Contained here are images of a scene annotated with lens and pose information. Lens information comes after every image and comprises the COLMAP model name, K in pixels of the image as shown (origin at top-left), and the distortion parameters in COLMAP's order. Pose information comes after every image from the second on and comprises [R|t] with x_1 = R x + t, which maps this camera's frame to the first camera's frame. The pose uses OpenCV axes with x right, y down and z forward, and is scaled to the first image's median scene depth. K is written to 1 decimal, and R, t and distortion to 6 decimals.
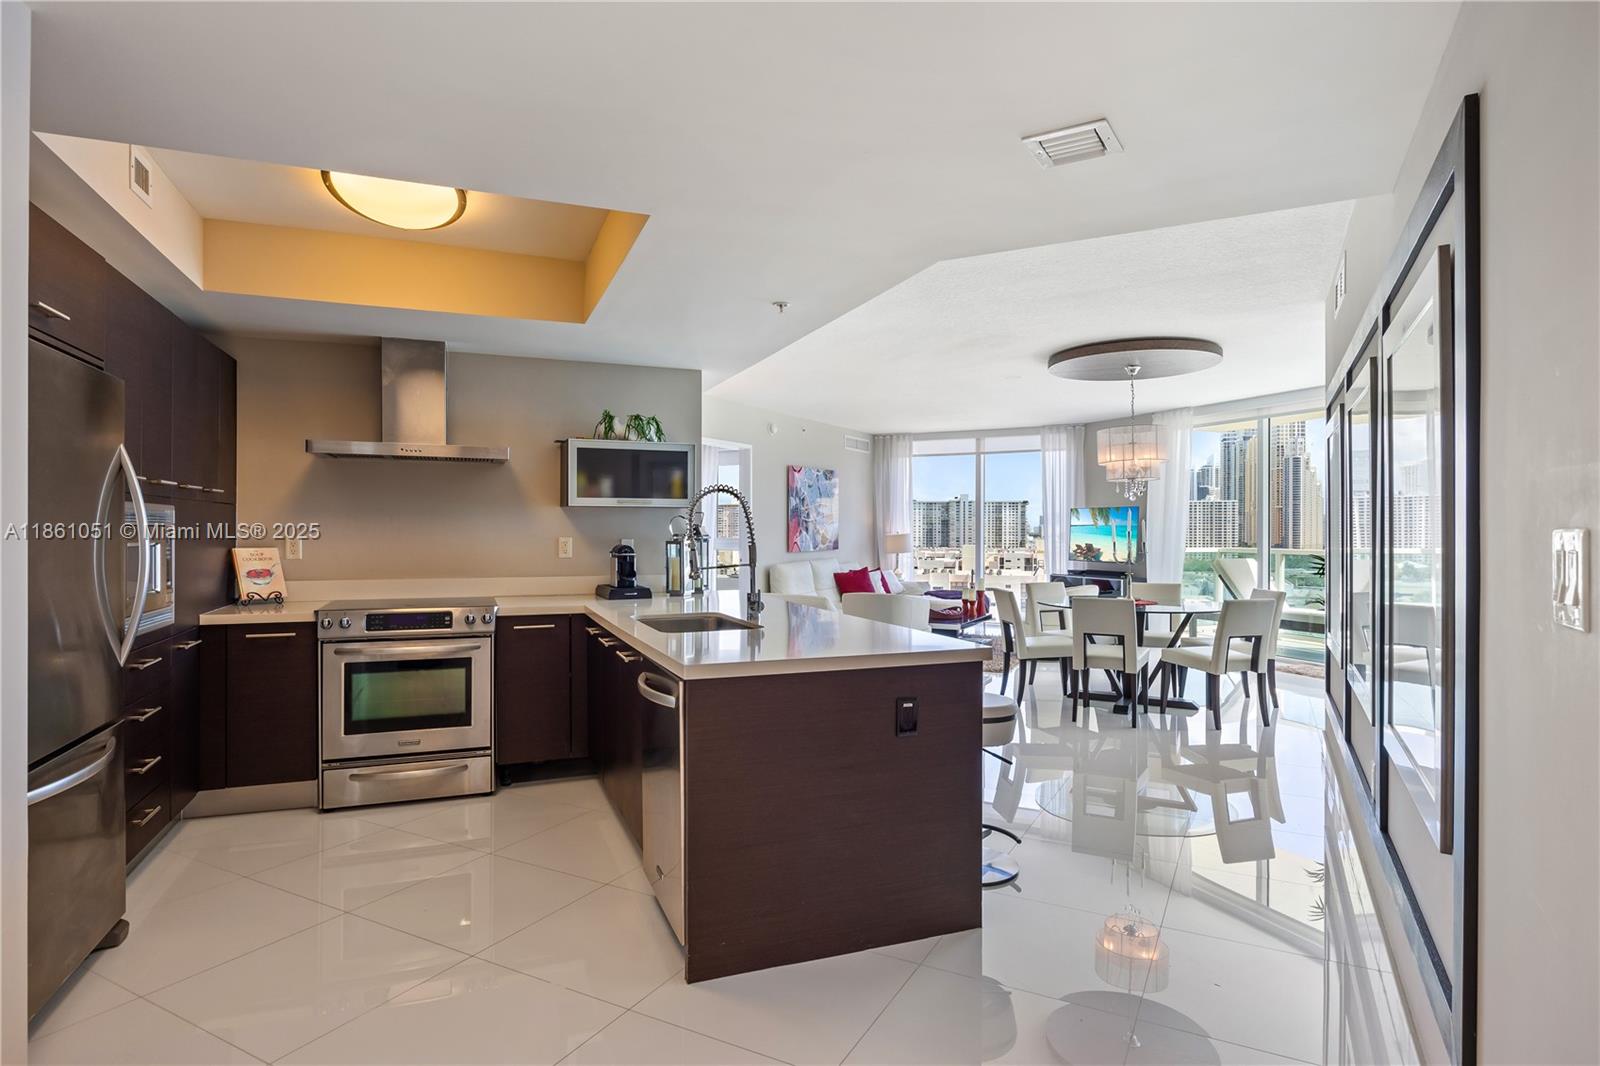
lens RADIAL K [[864.1, 0, 800.0], [0, 864.1, 533.0], [0, 0, 1]] dist [0.015083, 0.000156]
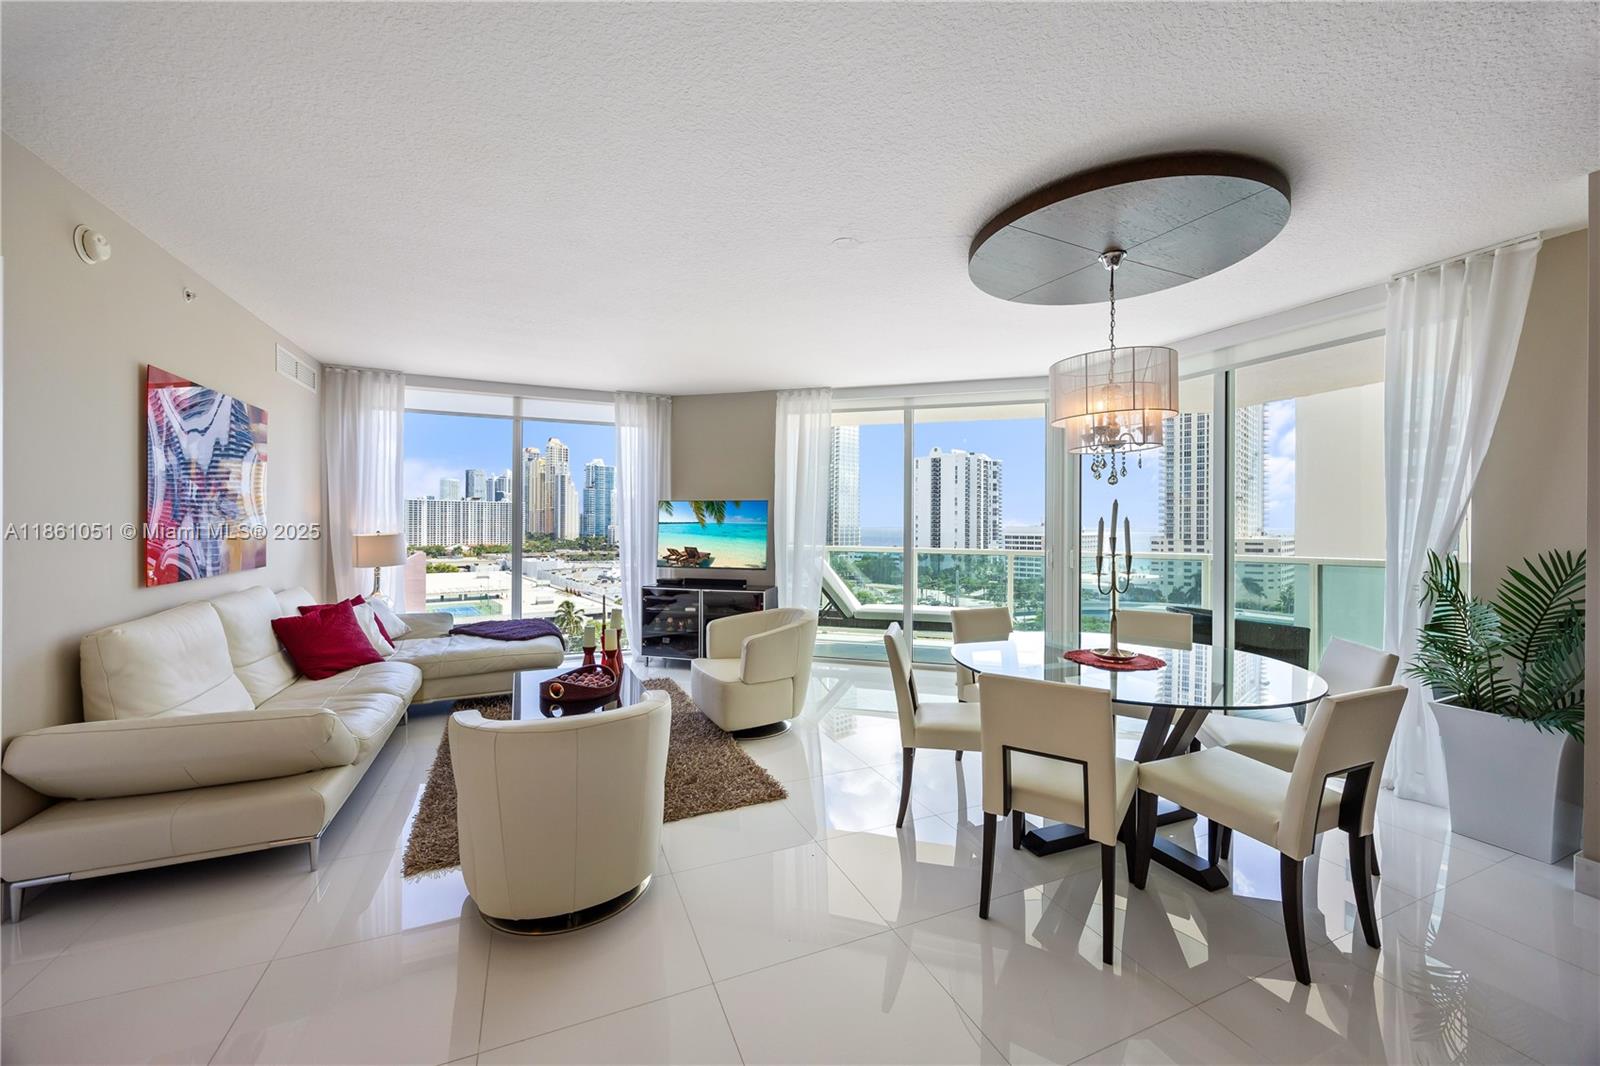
lens RADIAL K [[613.7, 0, 801.6], [0, 613.7, 528.2], [0, 0, 1]] dist [-0.002084, -0.000180]
pose [[0.621457, -0.000388, 0.783448, -0.097294], [-0.003271, 0.999990, 0.003091, -0.013423], [-0.783442, -0.004484, 0.621449, 1.261146]]
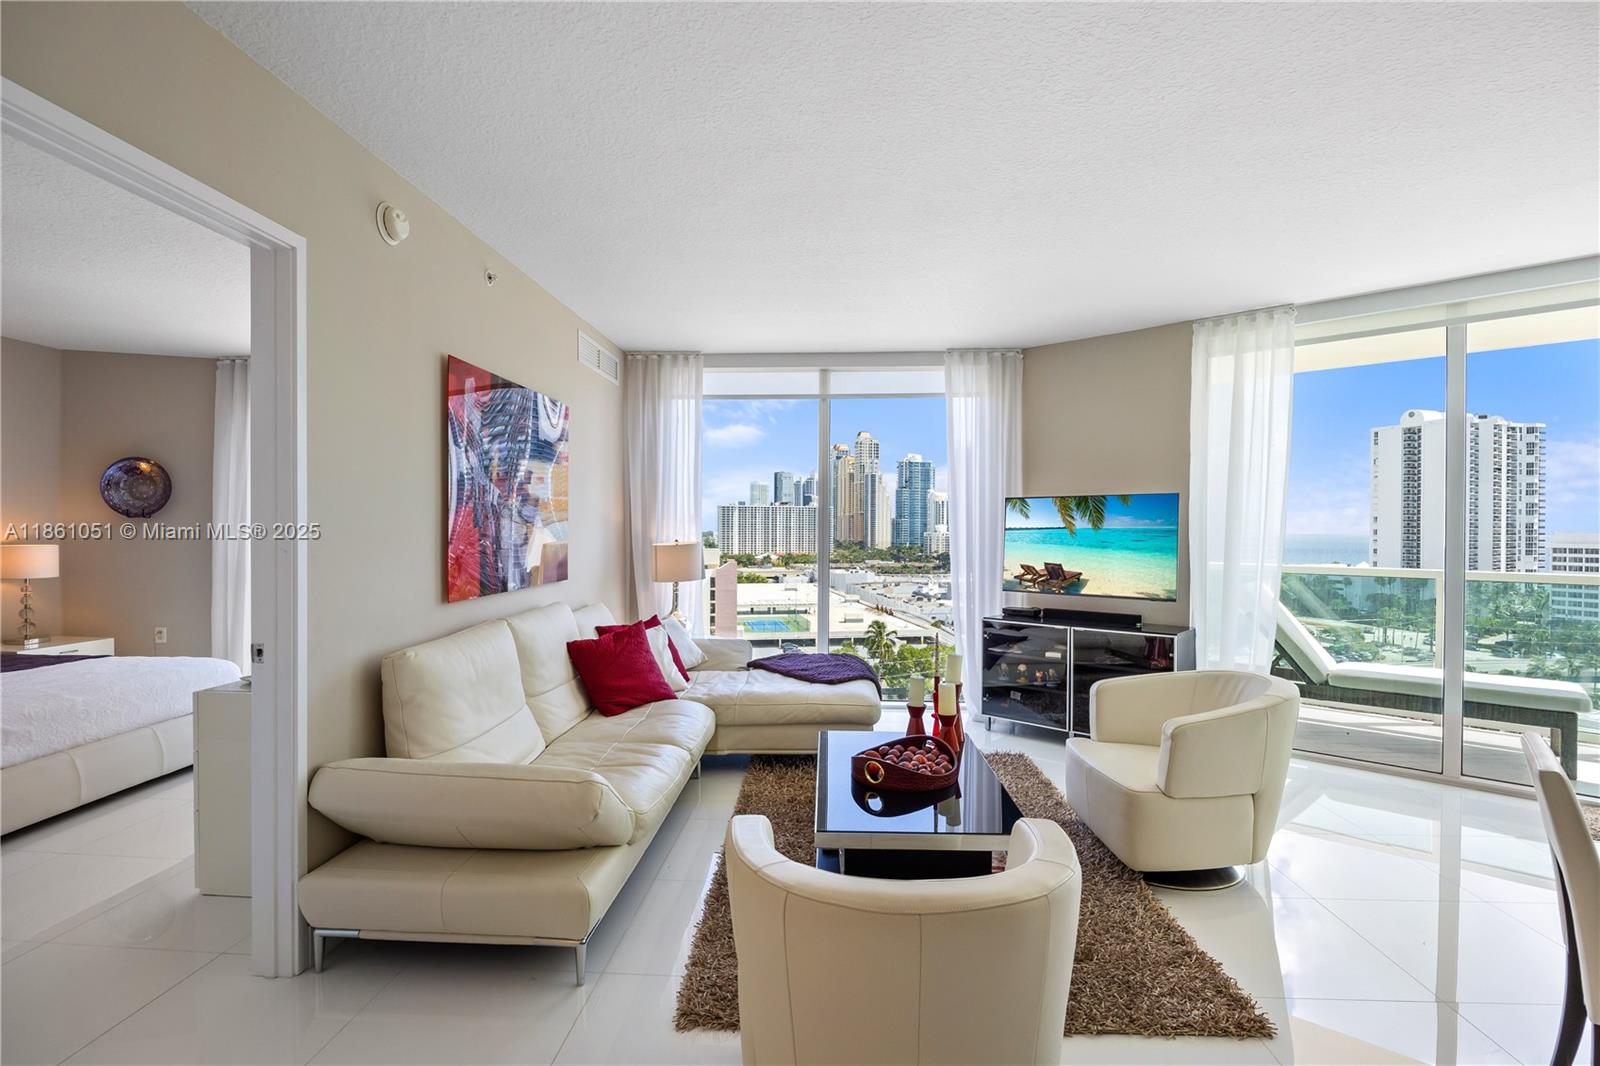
lens RADIAL K [[756.8, 0, 799.9], [0, 756.8, 538.8], [0, 0, 1]] dist [-0.012487, -0.000030]
pose [[0.907866, -0.002121, 0.419256, -0.024730], [-0.001650, 0.999961, 0.008632, -0.014178], [-0.419258, -0.008529, 0.907827, 1.400915]]
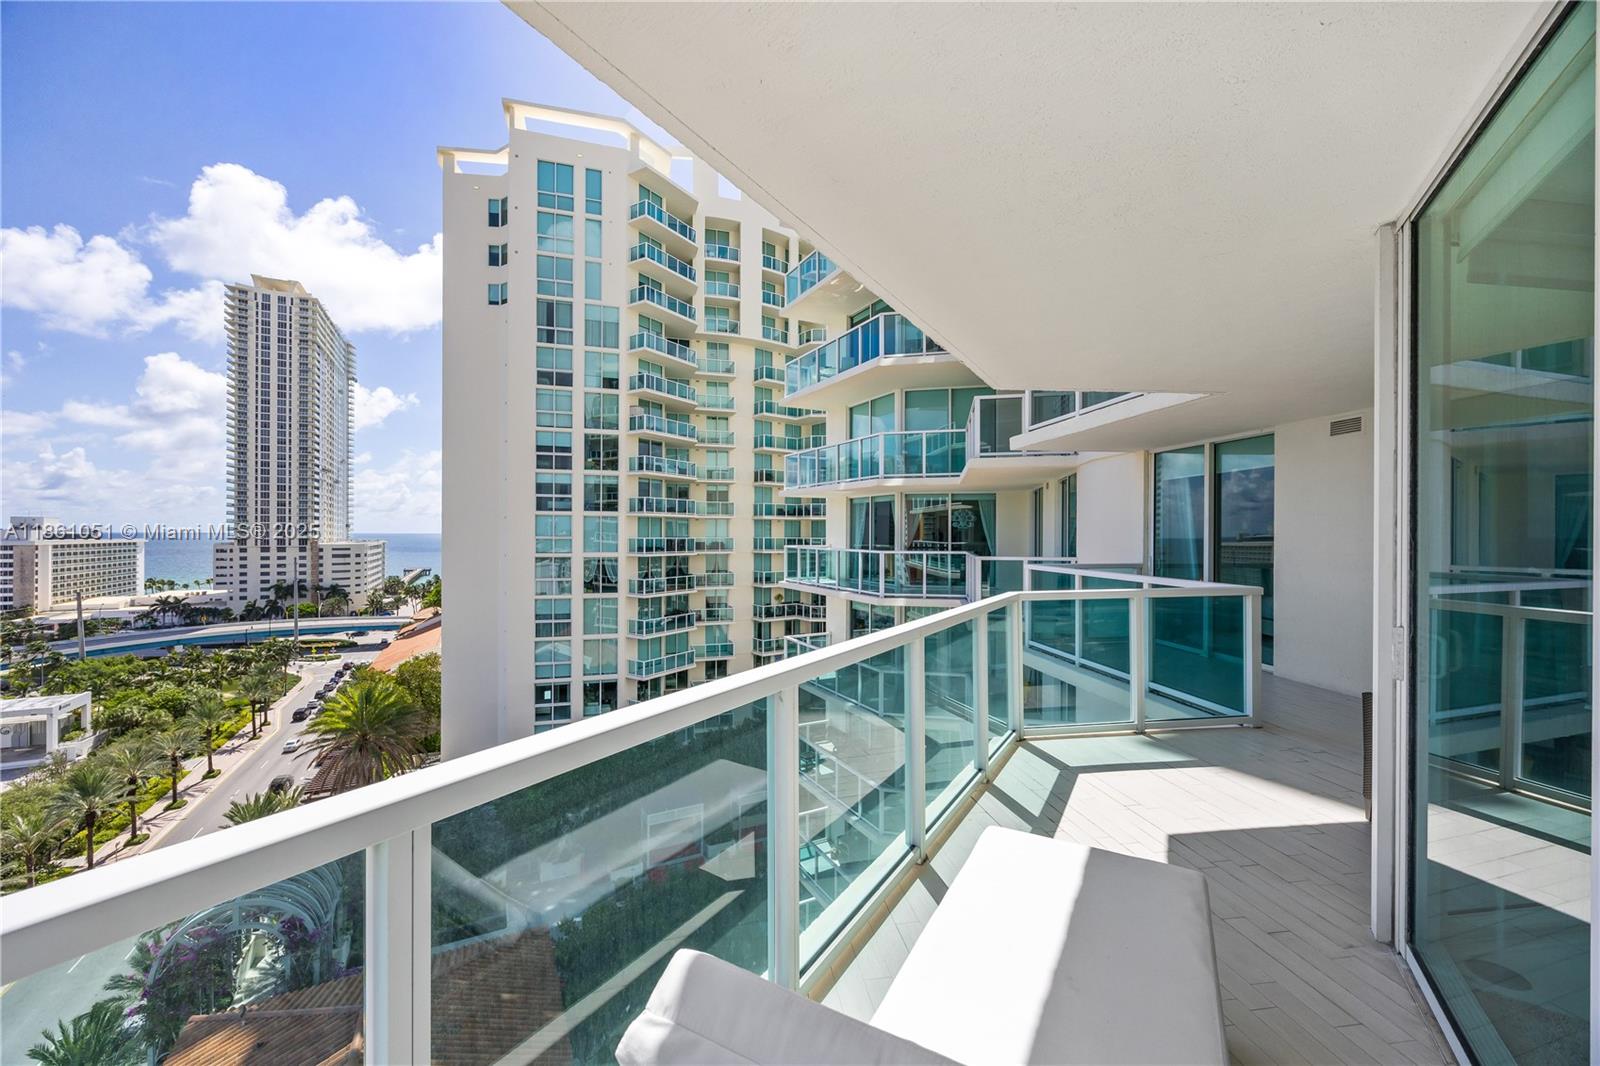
lens RADIAL K [[614.4, 0, 800.0], [0, 614.4, 533.0], [0, 0, 1]] dist [0.000073, -0.000112]
pose [[-0.579442, -0.000621, 0.815013, 0.979564], [-0.004900, 0.999984, -0.002722, -0.041246], [-0.814998, -0.005571, -0.579436, 2.240777]]
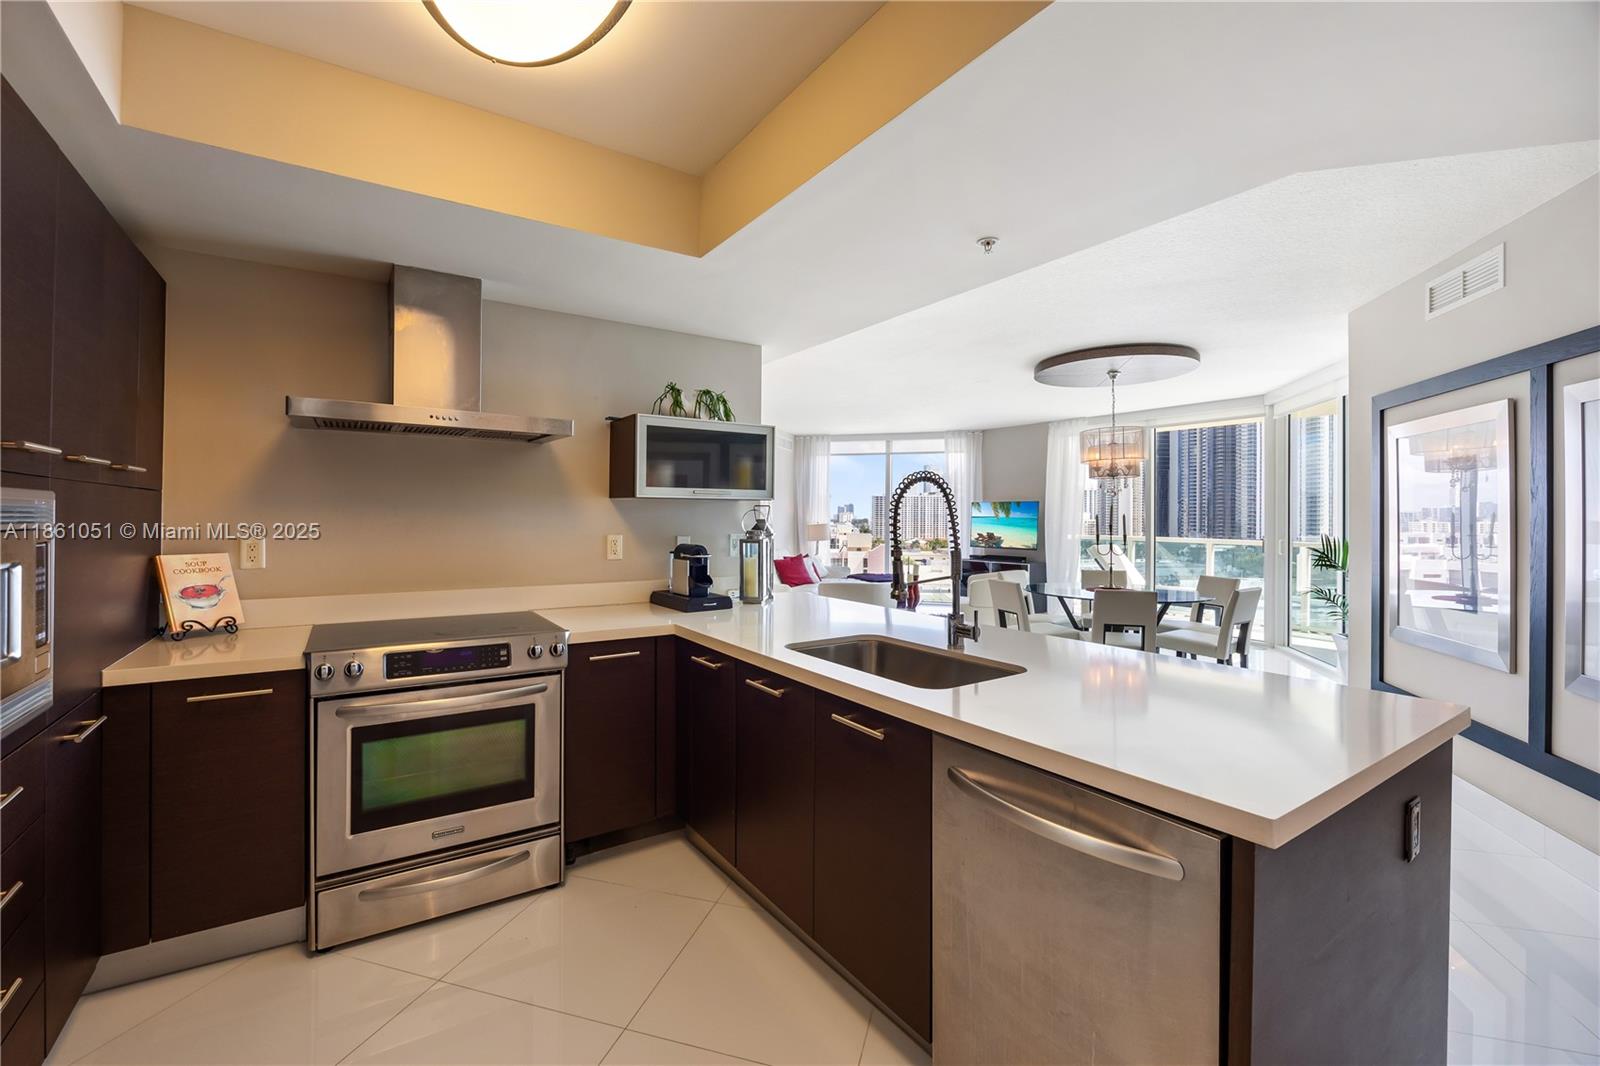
lens RADIAL K [[676.7, 0, 790.1], [0, 676.7, 516.5], [0, 0, 1]] dist [-0.002650, -0.000300]
pose [[0.979462, 0.003975, 0.201588, -0.253151], [-0.003222, 0.999987, -0.004063, -0.011097], [-0.201602, 0.003330, 0.979462, 0.354899]]
